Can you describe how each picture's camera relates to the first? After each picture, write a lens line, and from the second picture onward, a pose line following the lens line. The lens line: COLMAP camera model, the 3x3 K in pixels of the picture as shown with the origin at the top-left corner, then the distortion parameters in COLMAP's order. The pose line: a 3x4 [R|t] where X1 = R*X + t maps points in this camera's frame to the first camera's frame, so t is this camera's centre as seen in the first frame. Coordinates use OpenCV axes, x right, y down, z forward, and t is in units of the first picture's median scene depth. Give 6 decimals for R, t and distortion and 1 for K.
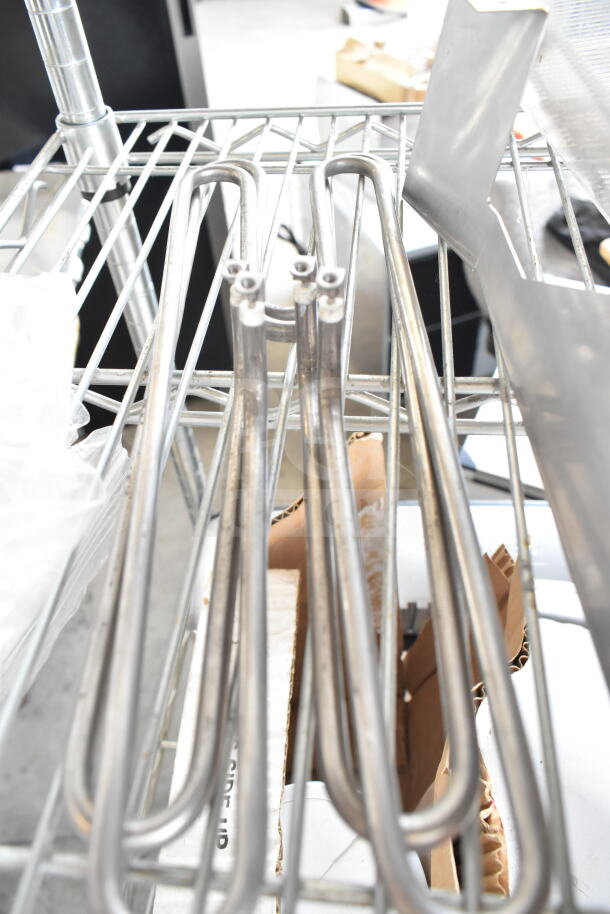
lens RADIAL K [[714.0, 0, 305.0], [0, 714.0, 457.0], [0, 0, 1]] dist [0.007868, 0.009160]
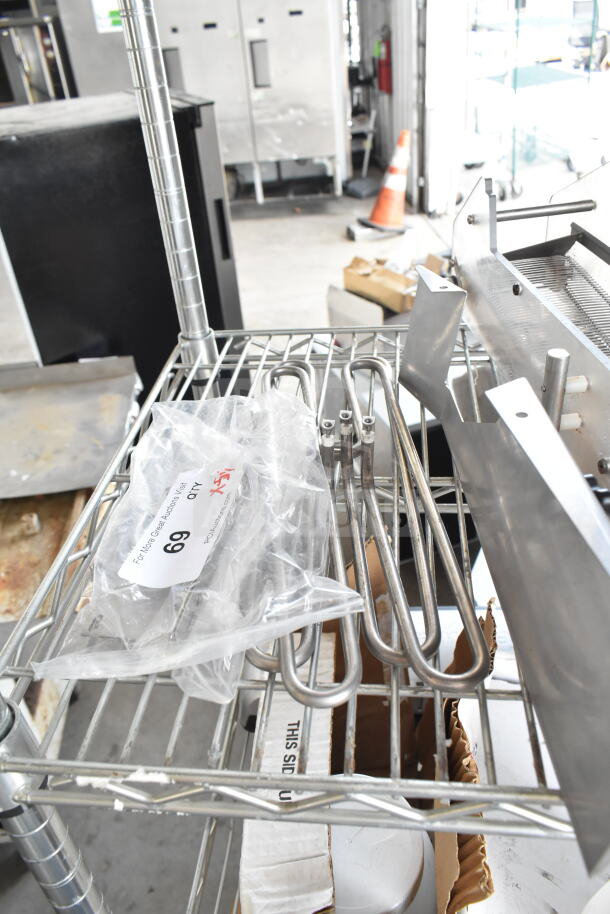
lens RADIAL K [[714.0, 0, 305.0], [0, 714.0, 457.0], [0, 0, 1]] dist [0.007868, 0.009160]
pose [[0.999891, -0.006201, -0.013407, -0.047902], [0.002800, 0.970733, -0.240144, 0.168429], [0.014503, 0.240080, 0.970645, -0.467474]]
